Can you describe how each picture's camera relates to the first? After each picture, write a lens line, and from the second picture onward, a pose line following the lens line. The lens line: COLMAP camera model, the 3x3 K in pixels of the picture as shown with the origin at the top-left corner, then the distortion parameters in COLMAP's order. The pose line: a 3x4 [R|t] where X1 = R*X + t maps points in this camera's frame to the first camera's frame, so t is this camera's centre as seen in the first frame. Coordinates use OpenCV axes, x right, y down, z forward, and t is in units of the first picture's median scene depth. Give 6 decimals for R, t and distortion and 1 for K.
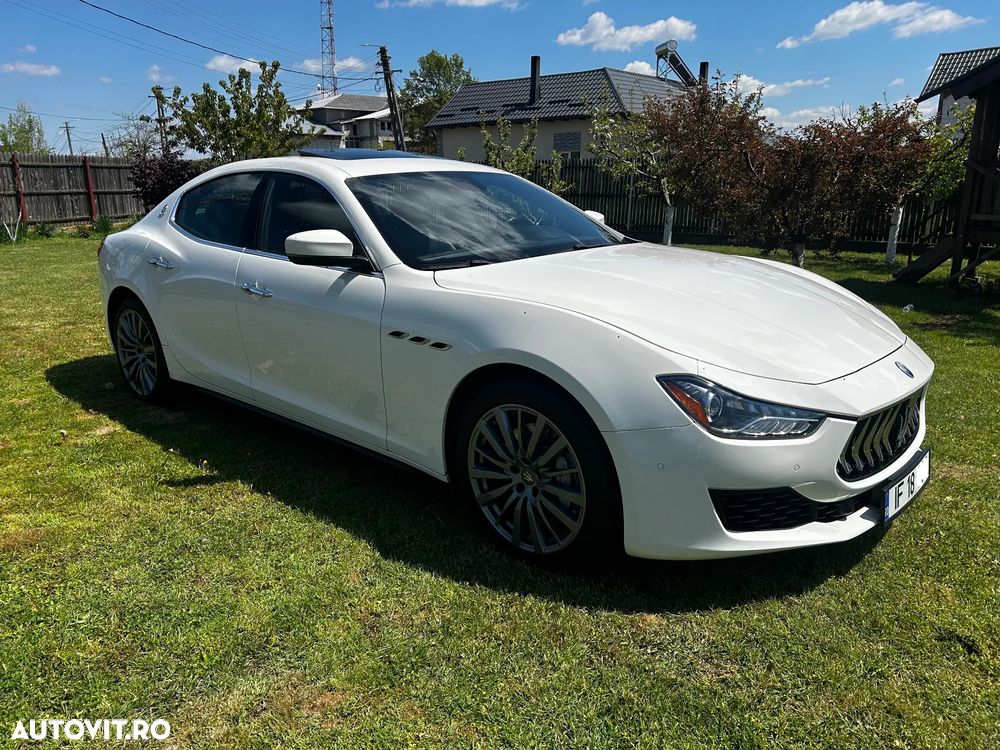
lens RADIAL K [[772.4, 0, 500.0], [0, 772.4, 375.0], [0, 0, 1]] dist [0.012464, -0.000449]
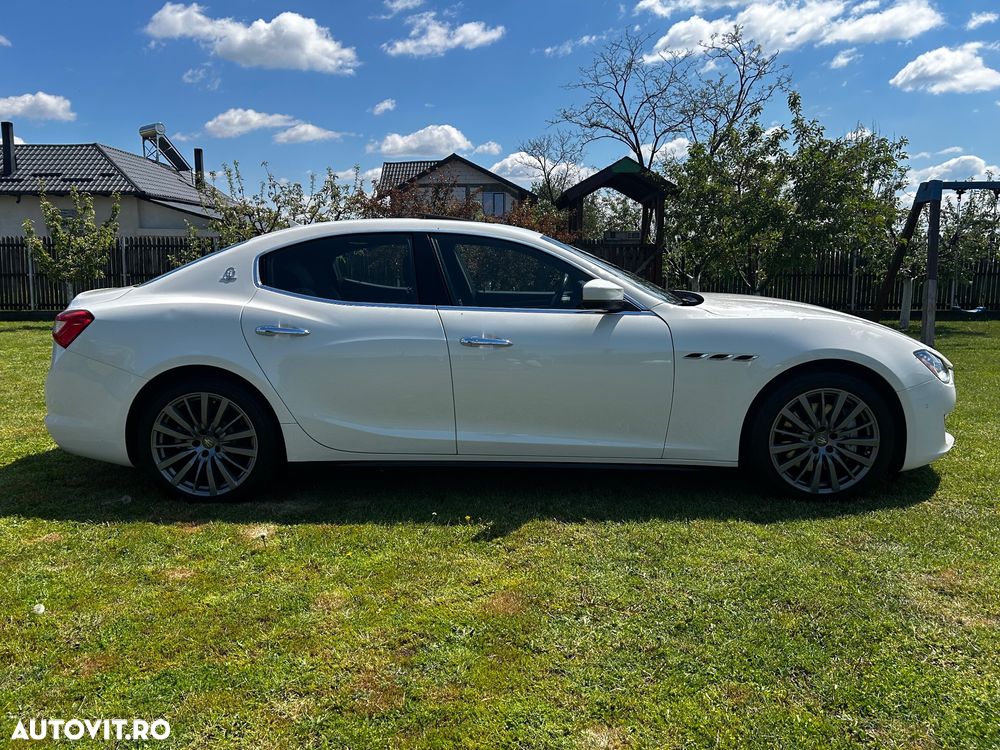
lens RADIAL K [[744.8, 0, 500.0], [0, 744.8, 375.0], [0, 0, 1]] dist [0.059717, -0.001058]
pose [[0.746554, -0.106299, 0.656778, -1.080705], [0.172595, 0.984302, -0.036878, -0.030267], [-0.642548, 0.140888, 0.753182, 0.275806]]
